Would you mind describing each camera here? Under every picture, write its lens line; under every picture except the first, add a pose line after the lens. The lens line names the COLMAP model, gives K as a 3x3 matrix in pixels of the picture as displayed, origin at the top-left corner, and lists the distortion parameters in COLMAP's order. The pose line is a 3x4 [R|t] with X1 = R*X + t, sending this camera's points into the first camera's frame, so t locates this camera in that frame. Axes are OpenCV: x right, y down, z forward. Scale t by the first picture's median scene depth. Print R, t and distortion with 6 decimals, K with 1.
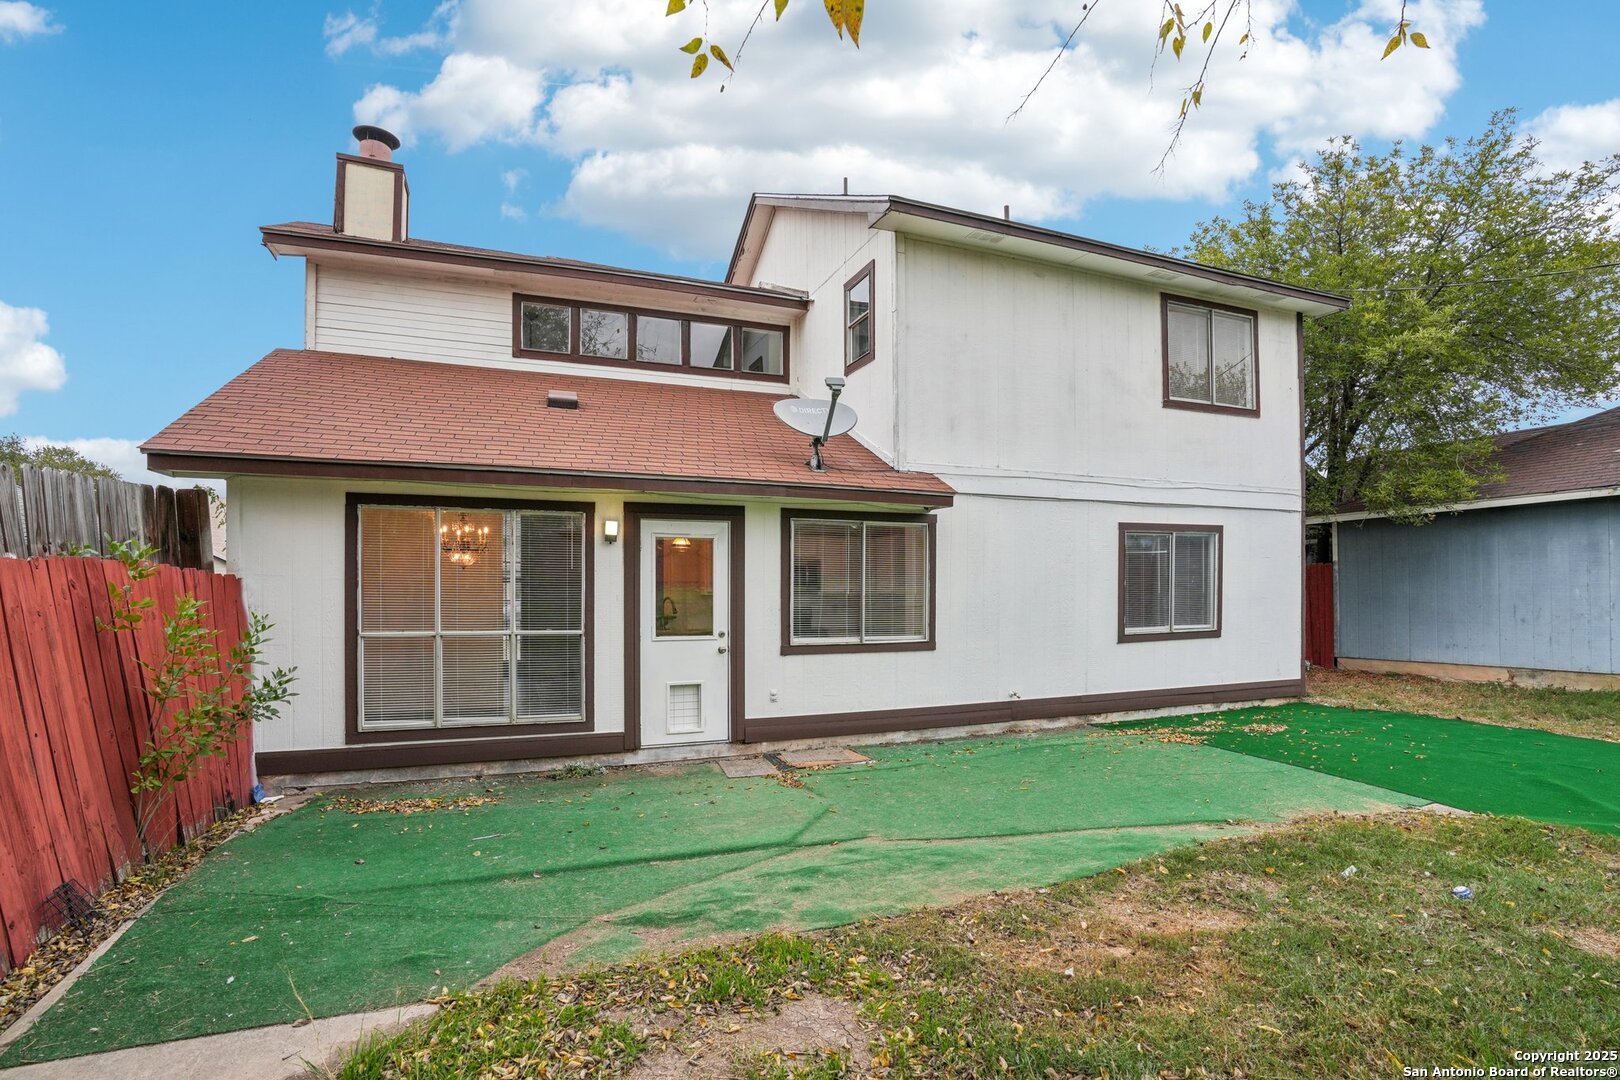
lens RADIAL K [[756.9, 0, 805.5], [0, 756.9, 580.5], [0, 0, 1]] dist [-0.040194, 0.011182]
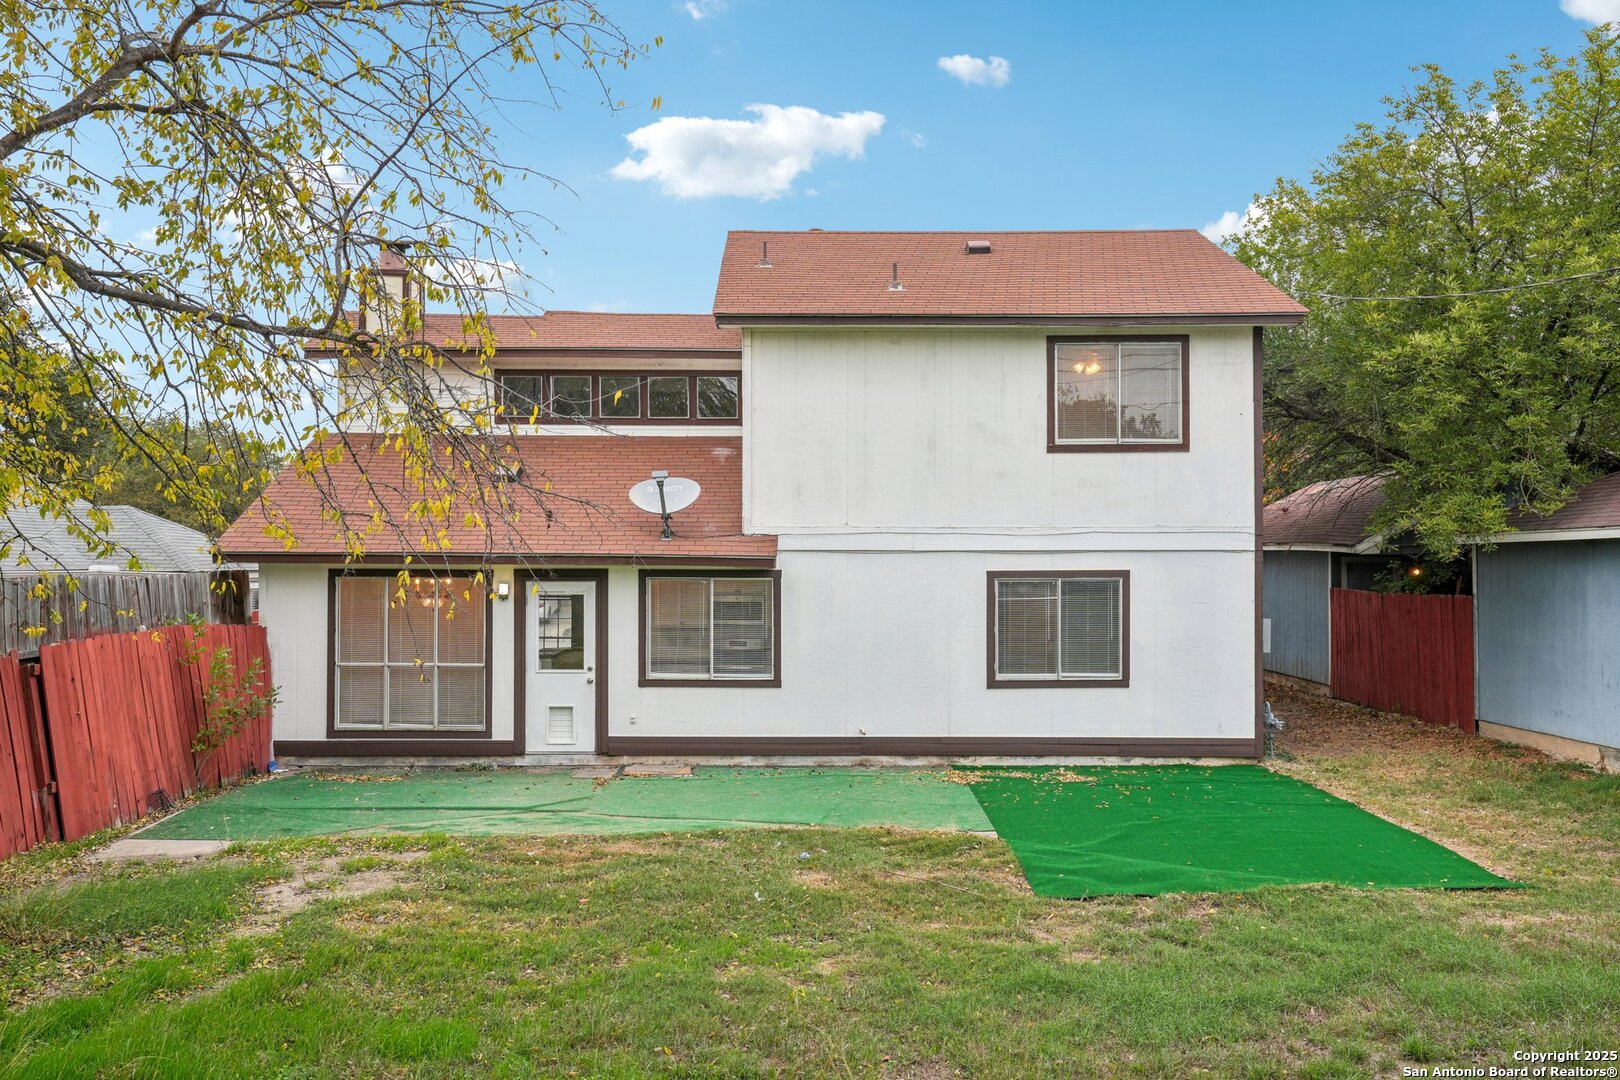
lens RADIAL K [[1284.0, 0, 810.0], [0, 1284.0, 532.6], [0, 0, 1]] dist [0.086356, -0.005387]
pose [[0.933132, -0.001831, -0.359530, 1.035294], [-0.000816, 0.999974, -0.007210, -0.146381], [0.359533, 0.007021, 0.933106, -0.918977]]
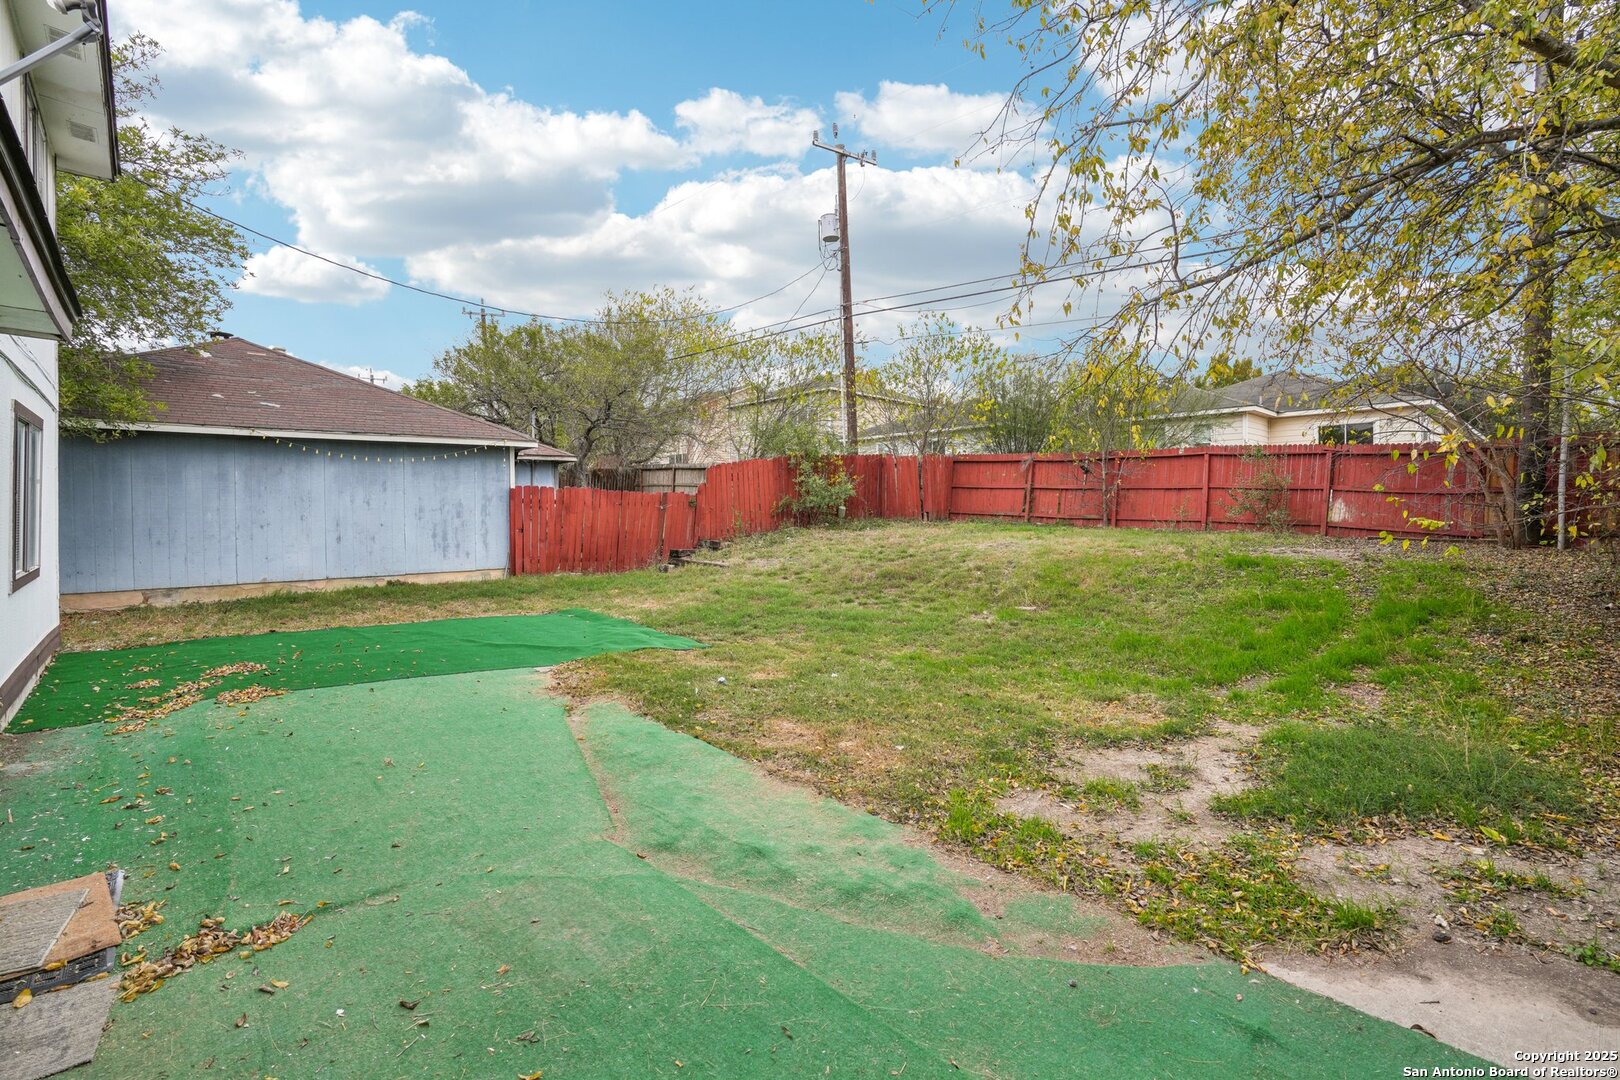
lens RADIAL K [[756.9, 0, 794.4], [0, 756.9, 526.3], [0, 0, 1]] dist [-0.040194, 0.011182]
pose [[-0.326807, -0.014536, 0.944979, -0.463299], [-0.010869, 0.999873, 0.011621, 0.012731], [-0.945029, -0.006473, -0.326923, 0.733851]]
